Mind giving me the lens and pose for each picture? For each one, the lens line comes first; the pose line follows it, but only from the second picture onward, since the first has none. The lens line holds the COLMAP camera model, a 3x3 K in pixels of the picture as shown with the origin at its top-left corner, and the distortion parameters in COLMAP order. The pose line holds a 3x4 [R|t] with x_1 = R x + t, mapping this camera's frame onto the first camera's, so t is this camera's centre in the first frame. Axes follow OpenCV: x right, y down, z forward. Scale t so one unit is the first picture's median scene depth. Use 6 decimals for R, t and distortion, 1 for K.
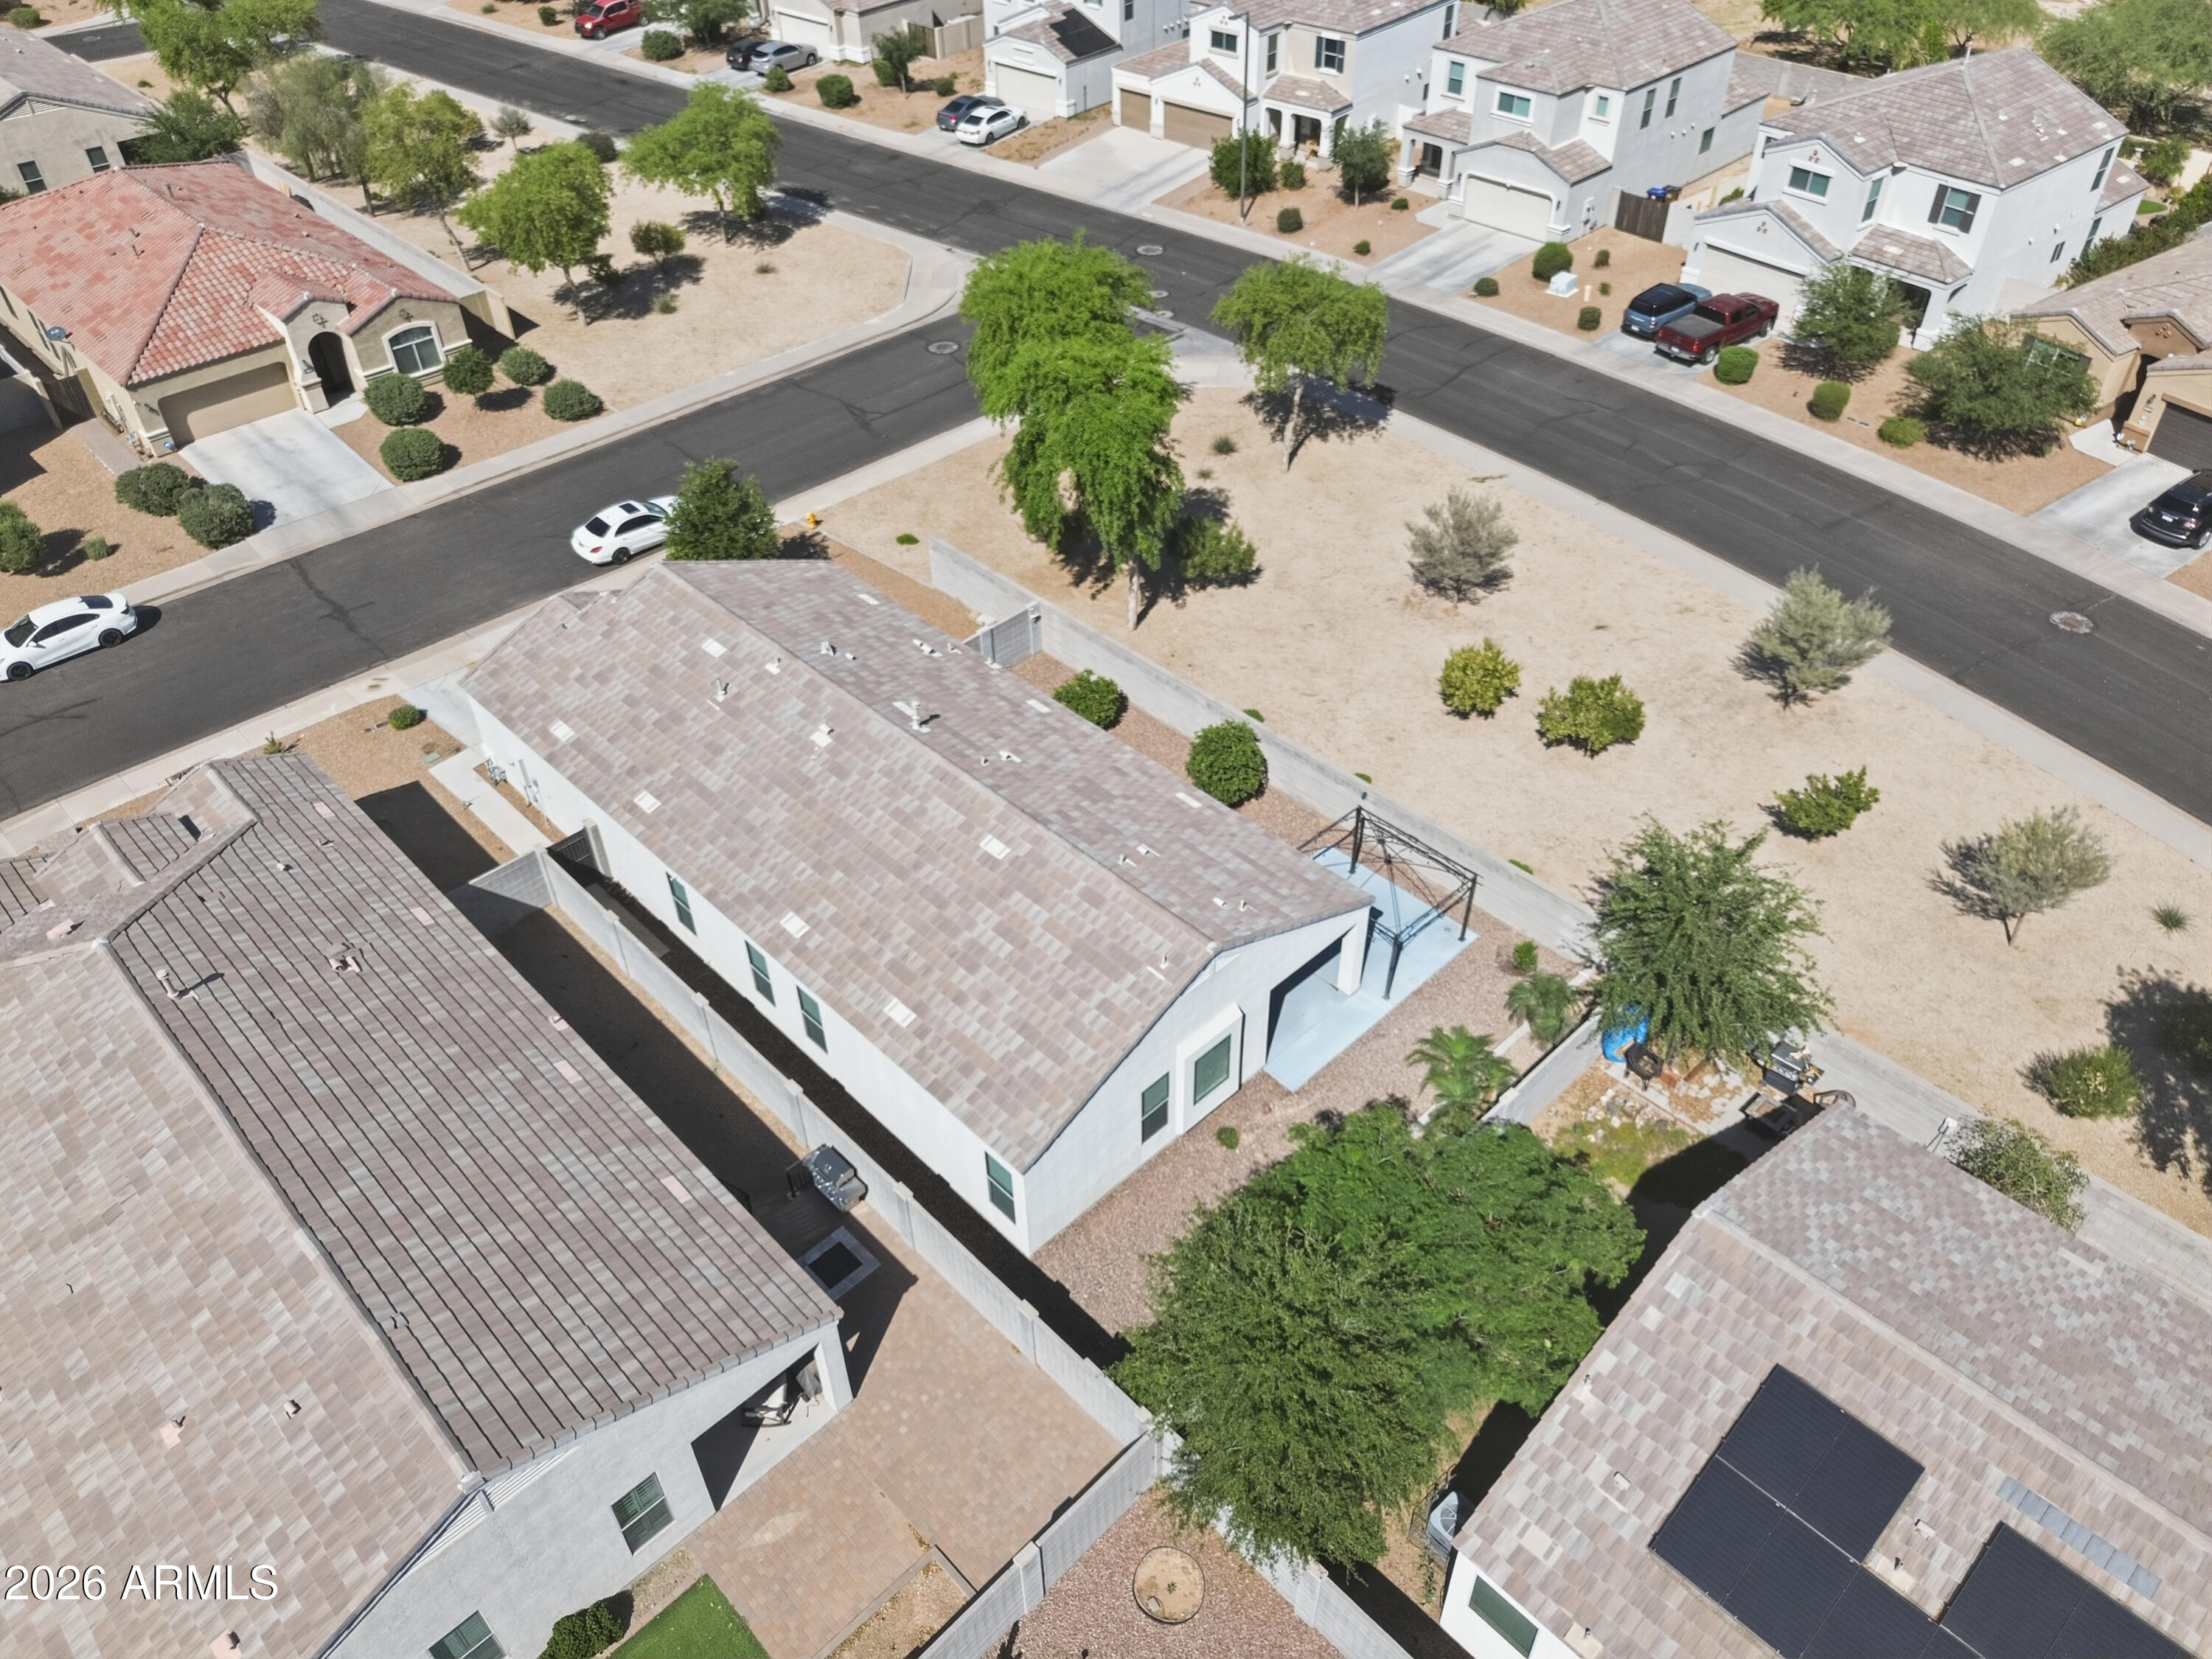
lens RADIAL K [[1580.0, 0, 1115.7], [0, 1580.0, 837.8], [0, 0, 1]] dist [0.005952, -0.004825]
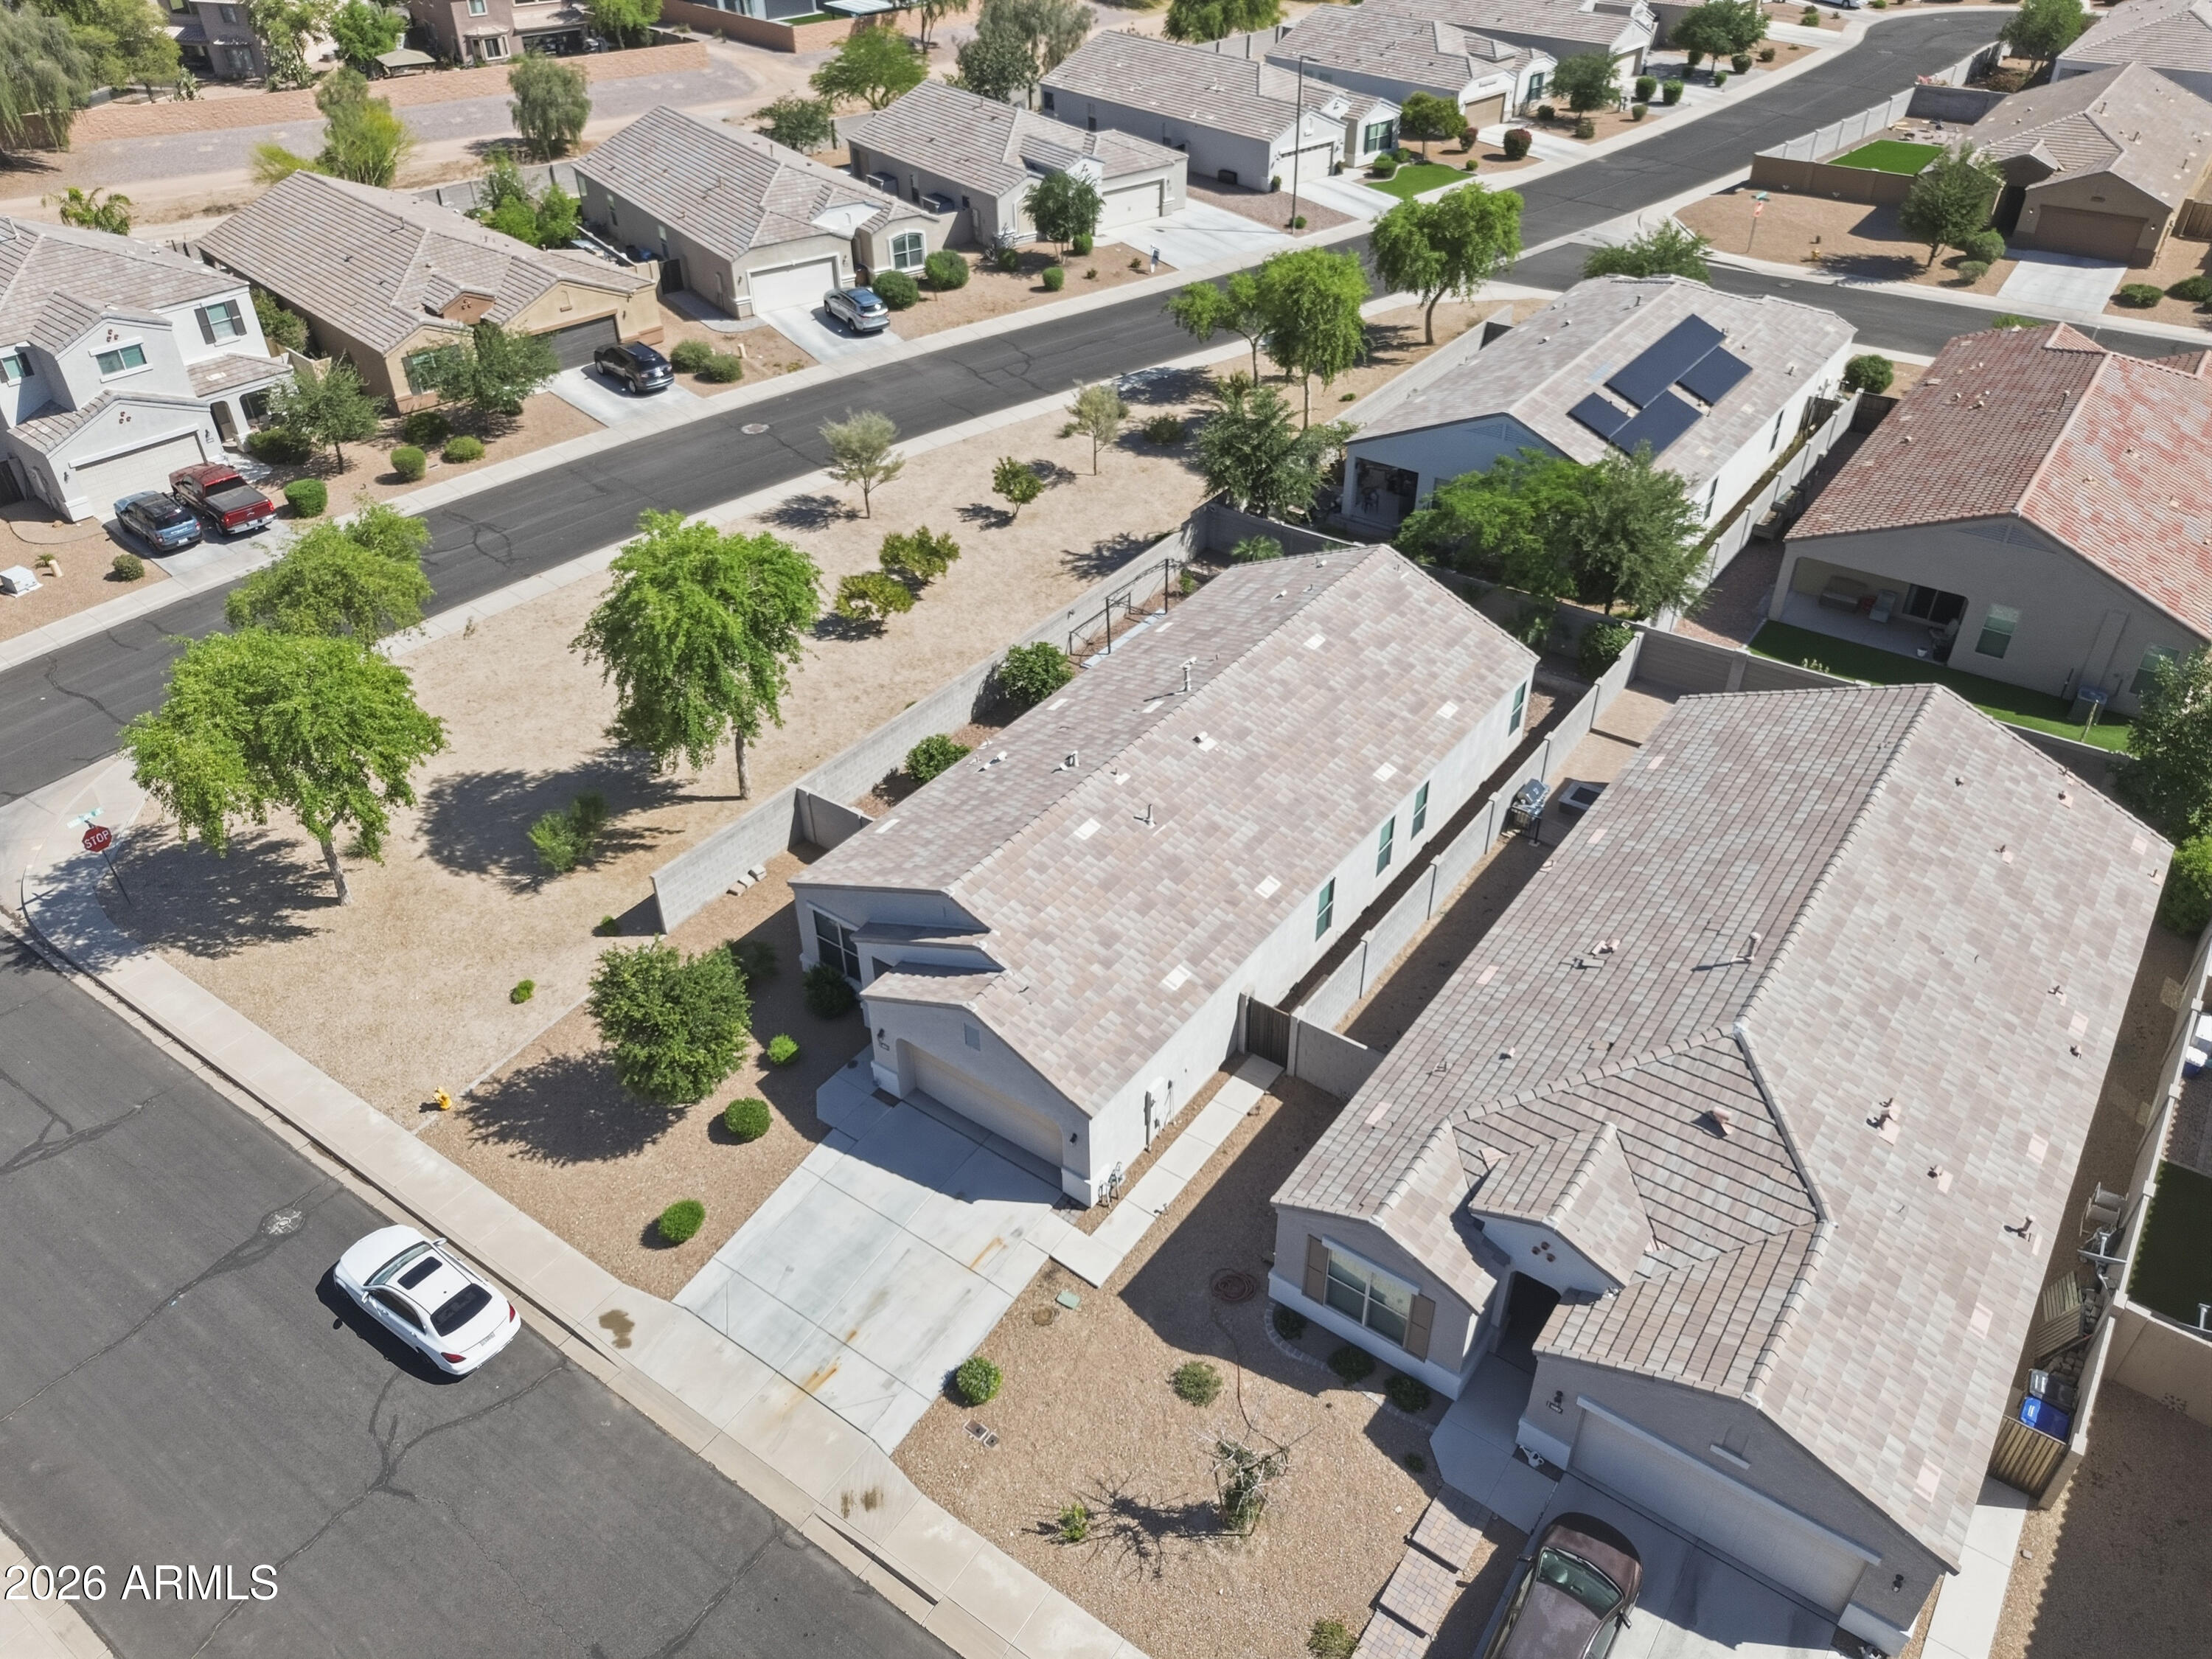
lens RADIAL K [[1622.7, 0, 1101.7], [0, 1622.7, 786.9], [0, 0, 1]] dist [0.027190, -0.004614]
pose [[-0.168461, -0.551427, 0.817037, -0.778080], [0.659756, 0.552760, 0.509096, -0.467993], [-0.732354, 0.624808, 0.270688, 0.542086]]
